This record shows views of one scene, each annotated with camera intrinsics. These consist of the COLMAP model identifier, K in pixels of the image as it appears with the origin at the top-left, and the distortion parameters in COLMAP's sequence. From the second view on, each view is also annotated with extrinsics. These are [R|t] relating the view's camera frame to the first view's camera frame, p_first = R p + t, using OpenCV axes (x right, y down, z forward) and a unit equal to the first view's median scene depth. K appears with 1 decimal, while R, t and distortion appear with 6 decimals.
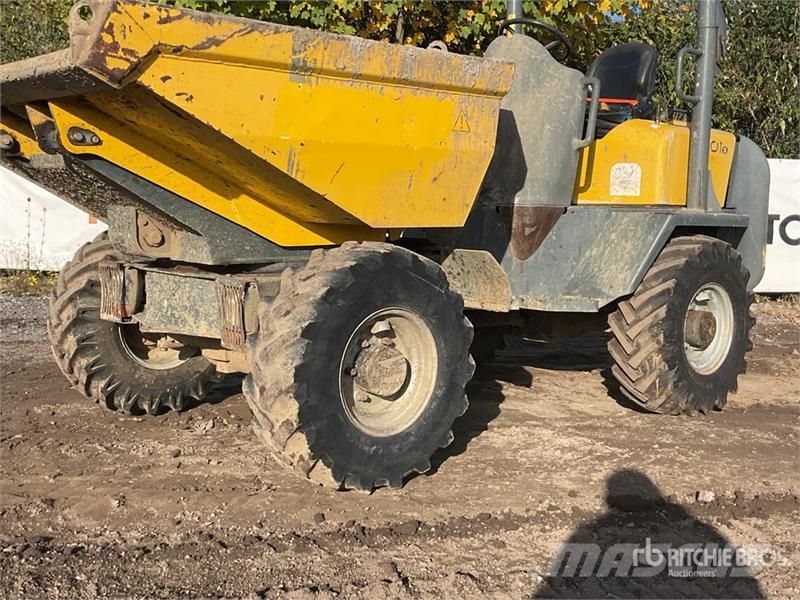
lens RADIAL K [[948.9, 0, 395.4], [0, 948.9, 297.9], [0, 0, 1]] dist [0.142099, -0.317343]
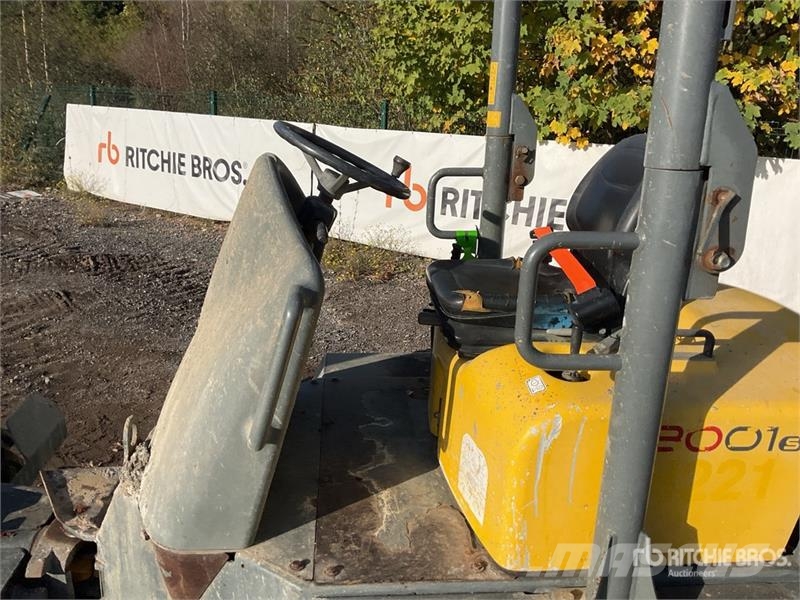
lens RADIAL K [[656.1, 0, 403.6], [0, 656.1, 300.7], [0, 0, 1]] dist [0.094288, -0.184686]
pose [[0.798795, 0.180946, -0.573747, 0.426761], [-0.076725, 0.976549, 0.201160, -0.299300], [0.596691, -0.116665, 0.793945, 0.822823]]
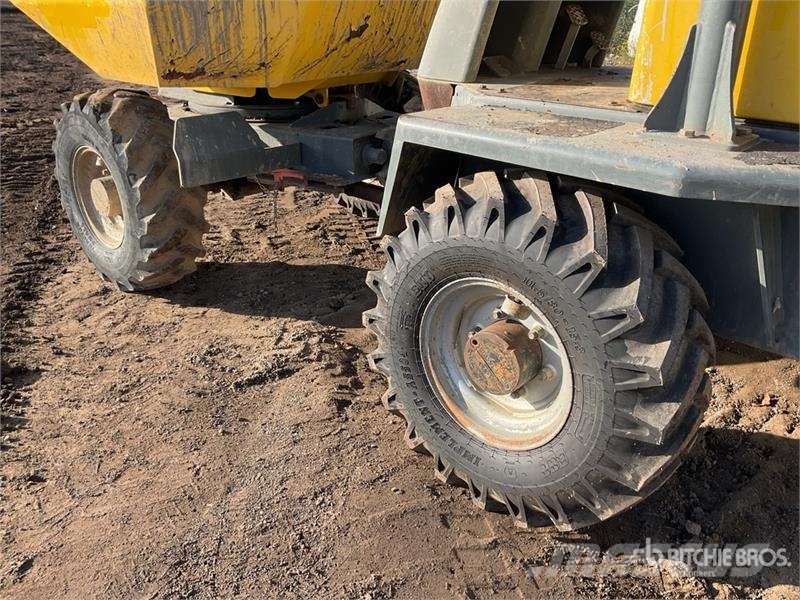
lens RADIAL K [[656.1, 0, 396.2], [0, 656.1, 293.5], [0, 0, 1]] dist [0.108428, -0.222597]
pose [[0.084286, 0.387447, -0.918031, 0.650711], [-0.106351, 0.919545, 0.378321, -0.133534], [0.990750, 0.065746, 0.118711, 0.941626]]
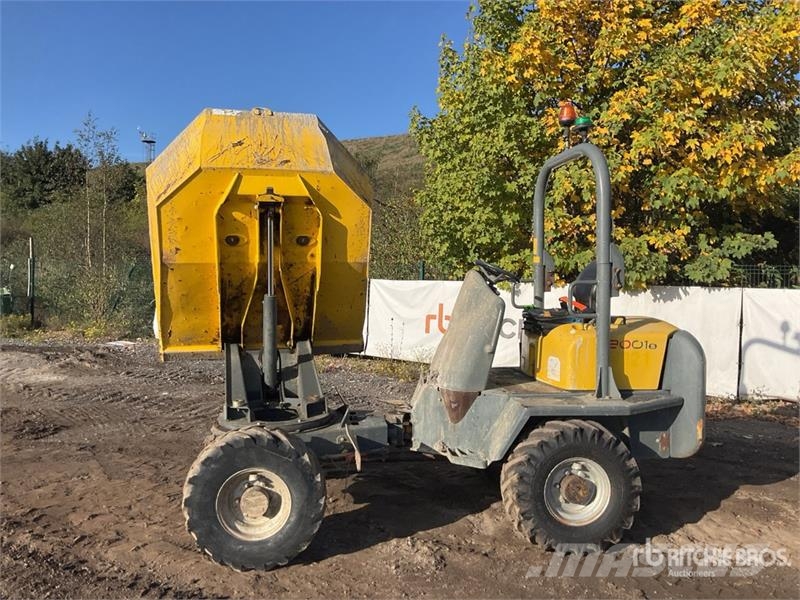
lens RADIAL K [[656.1, 0, 396.2], [0, 656.1, 293.5], [0, 0, 1]] dist [0.108428, -0.222597]
pose [[0.820232, 0.003722, -0.572019, 0.675583], [-0.041931, 0.997680, -0.053636, -0.191603], [0.570492, 0.067979, 0.818485, 0.076597]]
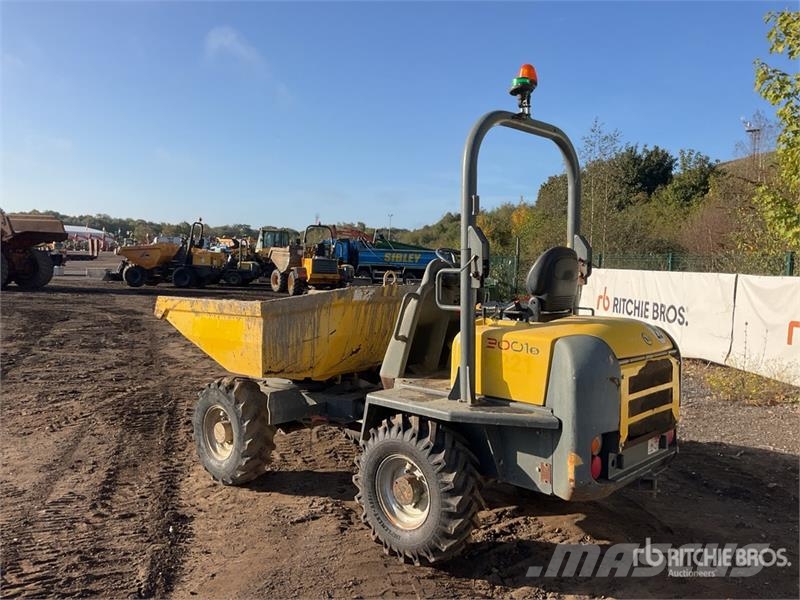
lens RADIAL K [[663.0, 0, 400.7], [0, 663.0, 295.4], [0, 0, 1]] dist [0.109583, -0.235231]
pose [[0.077897, 0.025848, -0.996626, 1.246251], [-0.097932, 0.995028, 0.018152, -0.250943], [0.992140, 0.096187, 0.080041, 0.936541]]
